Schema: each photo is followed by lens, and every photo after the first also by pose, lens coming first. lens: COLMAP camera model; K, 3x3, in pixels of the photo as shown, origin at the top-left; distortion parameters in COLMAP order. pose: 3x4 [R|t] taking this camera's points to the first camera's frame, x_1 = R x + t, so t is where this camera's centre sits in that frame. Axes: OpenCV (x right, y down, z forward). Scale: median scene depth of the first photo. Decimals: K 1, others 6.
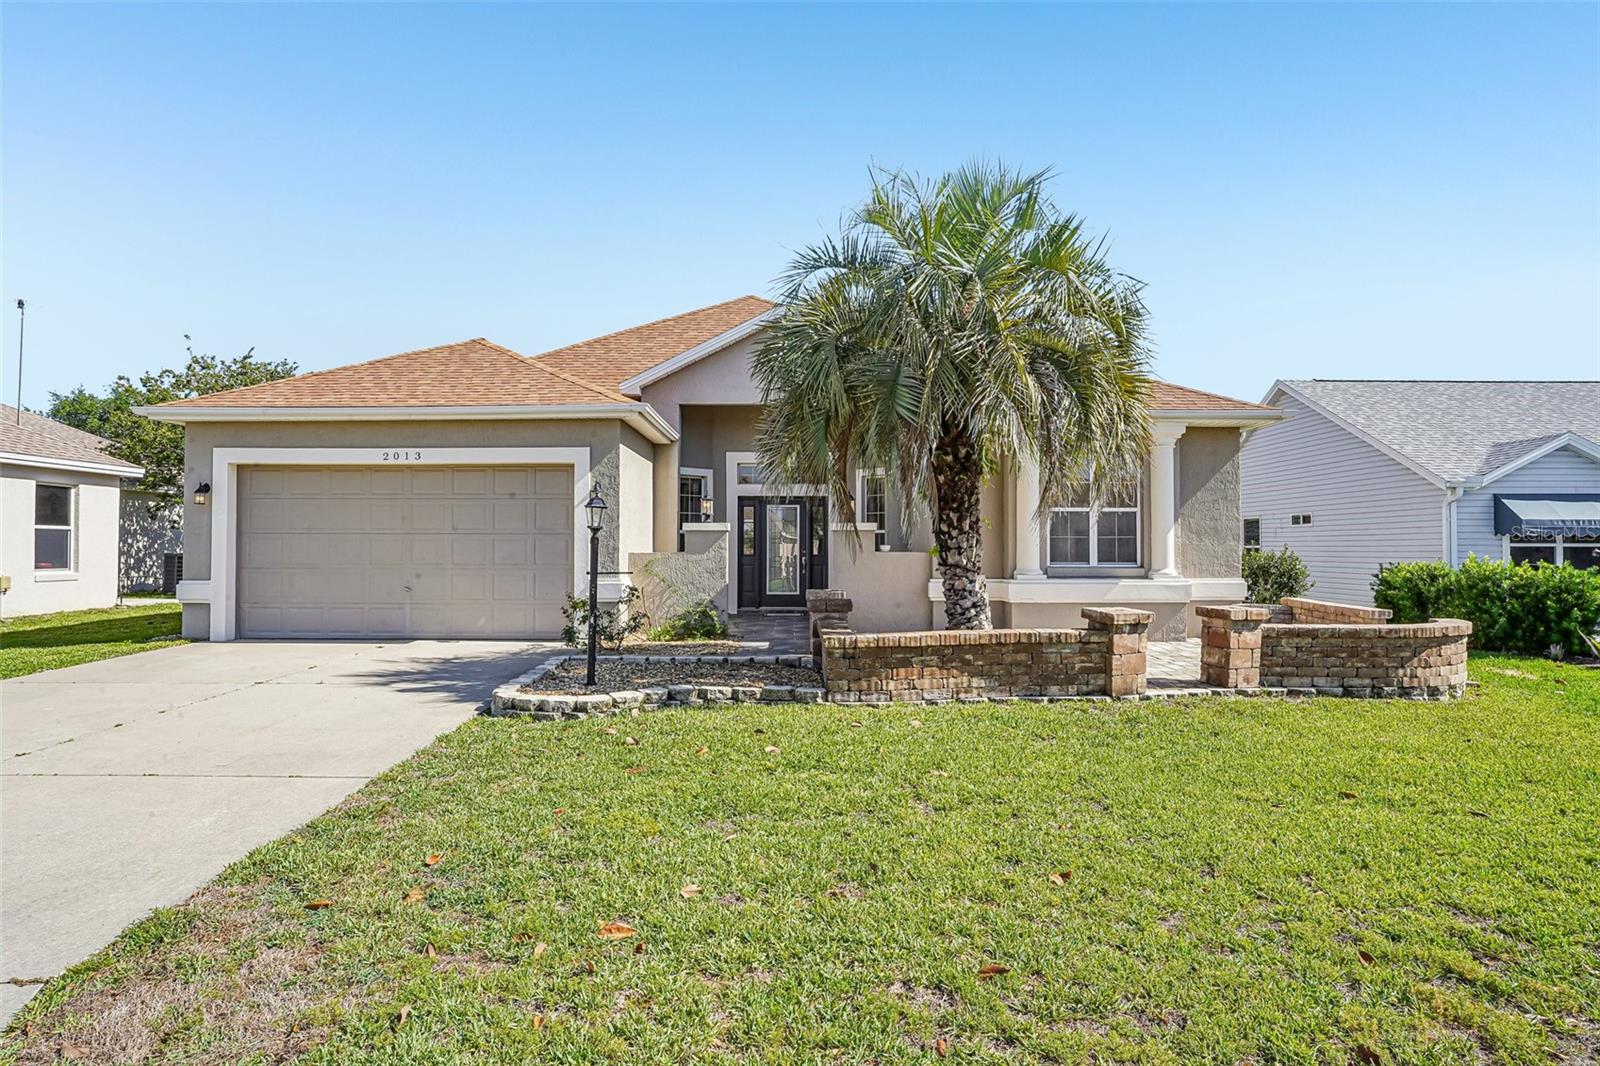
lens RADIAL K [[950.8, 0, 805.8], [0, 950.8, 523.9], [0, 0, 1]] dist [-0.033081, 0.005549]
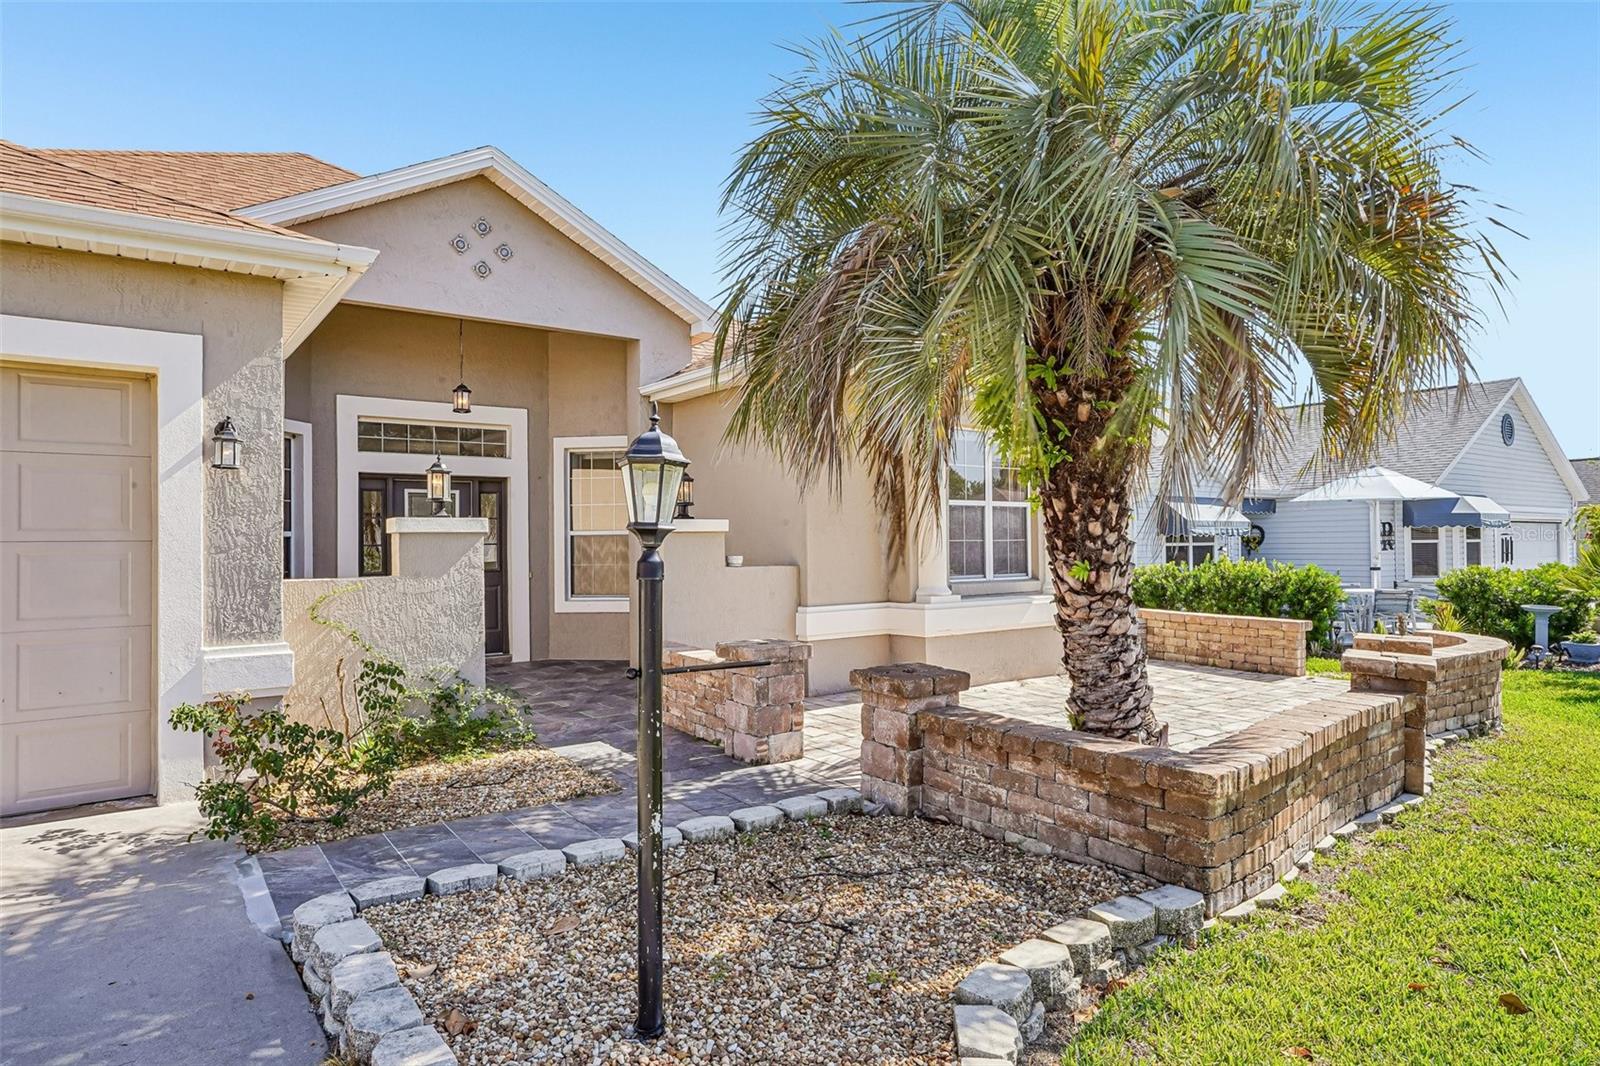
lens RADIAL K [[950.8, 0, 808.0], [0, 950.8, 535.5], [0, 0, 1]] dist [-0.033081, 0.005549]
pose [[0.804260, -0.003179, 0.594268, -0.356150], [-0.004851, 0.999917, 0.011914, 0.002451], [-0.594257, -0.012465, 0.804178, 0.690331]]
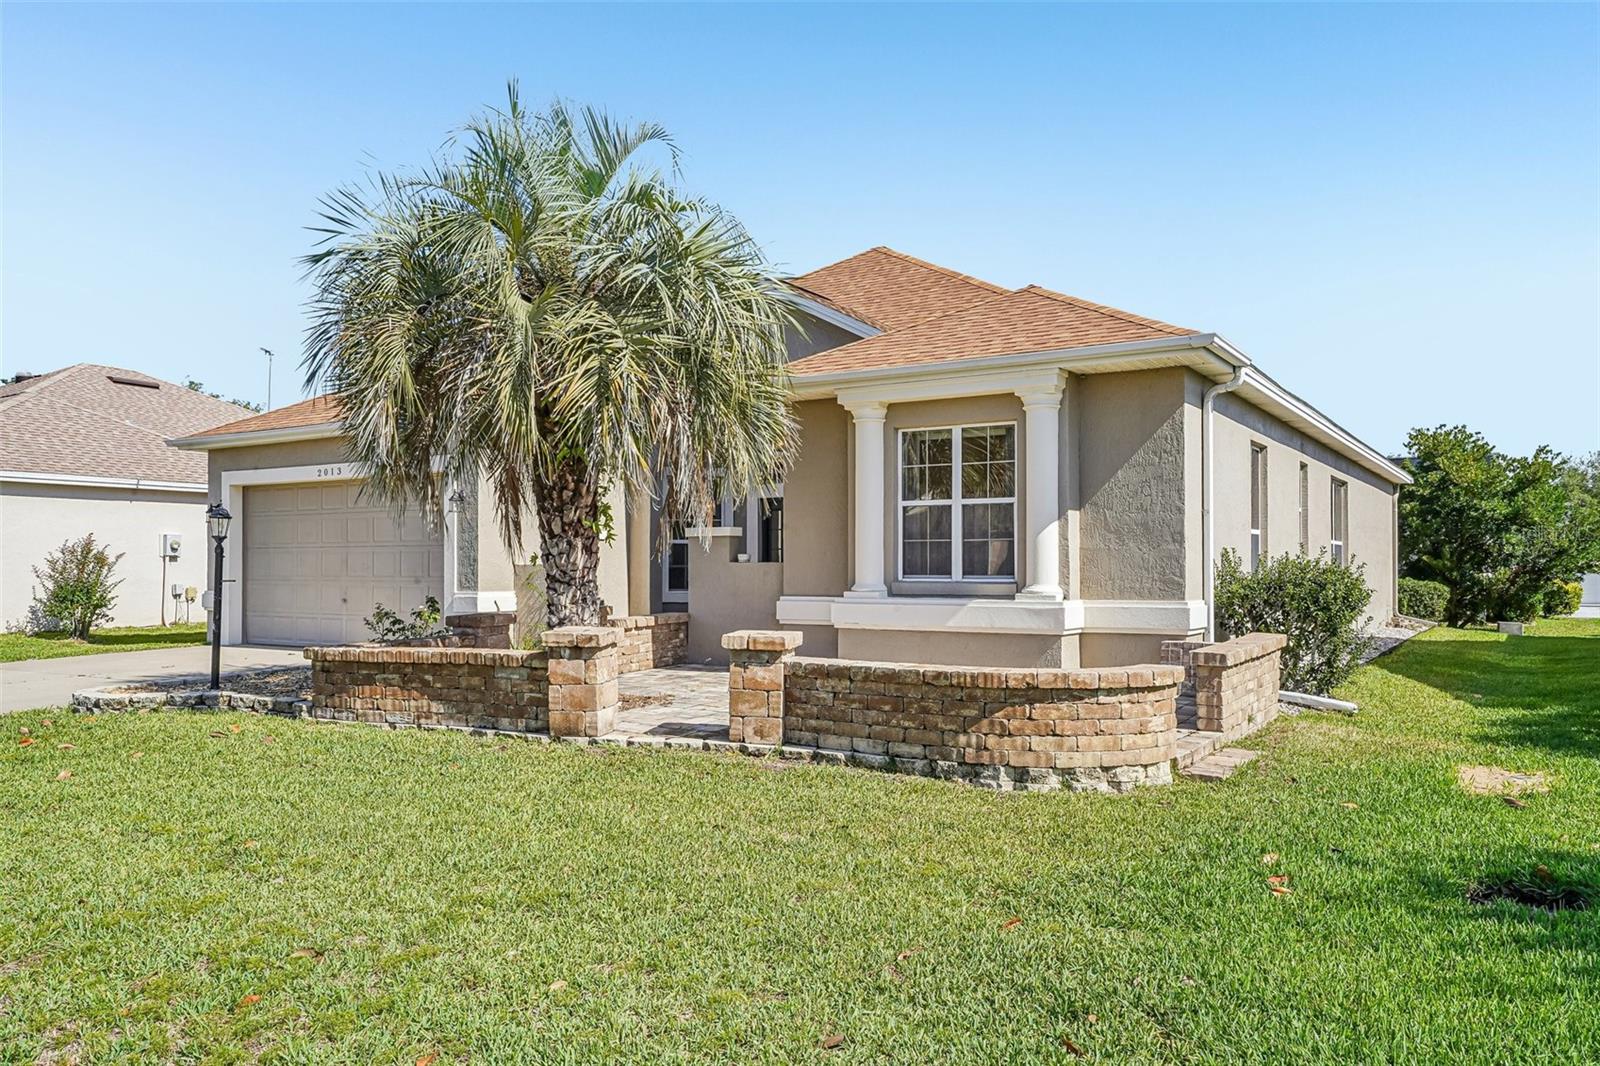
lens RADIAL K [[1199.1, 0, 796.7], [0, 1199.1, 542.4], [0, 0, 1]] dist [-0.016006, 0.005056]
pose [[0.838511, -0.013909, -0.544708, 0.982903], [0.016010, 0.999871, -0.000885, 0.020323], [0.544650, -0.007978, 0.838626, 0.241974]]
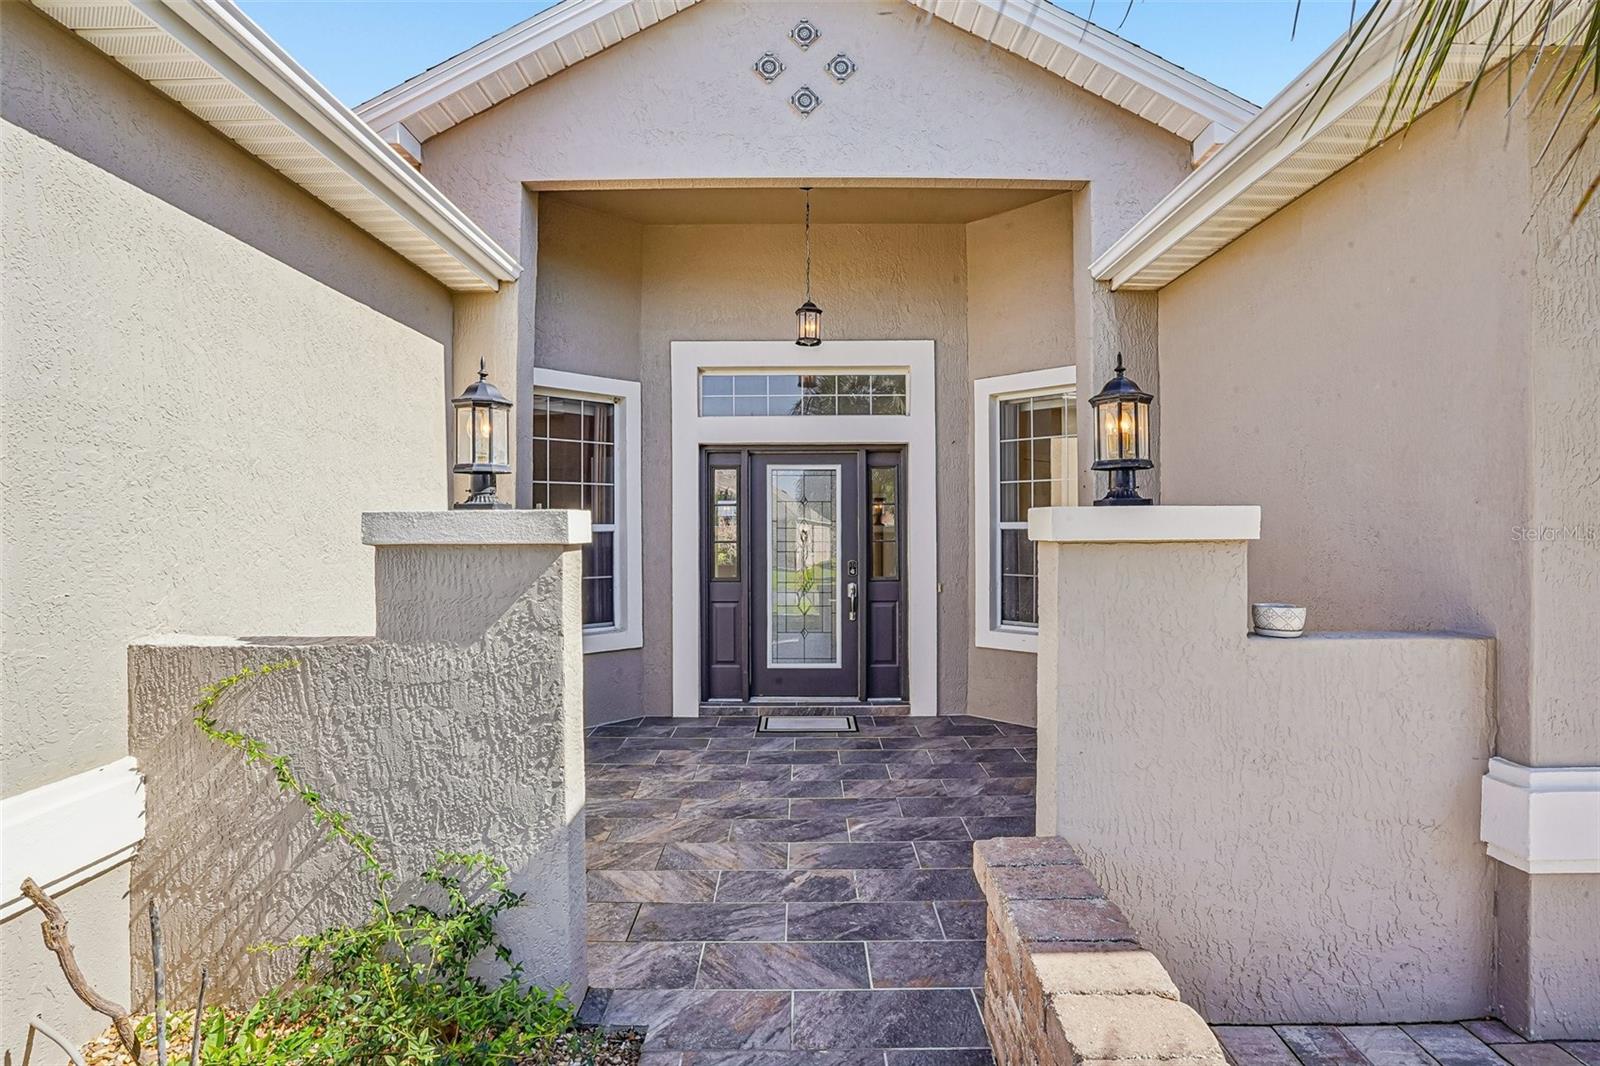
lens RADIAL K [[798.3, 0, 792.5], [0, 798.3, 512.9], [0, 0, 1]] dist [-0.036585, 0.001412]
pose [[0.999739, -0.003719, -0.022543, -0.038767], [0.003969, 0.999931, 0.011055, -0.002850], [0.022500, -0.011142, 0.999685, 1.180516]]
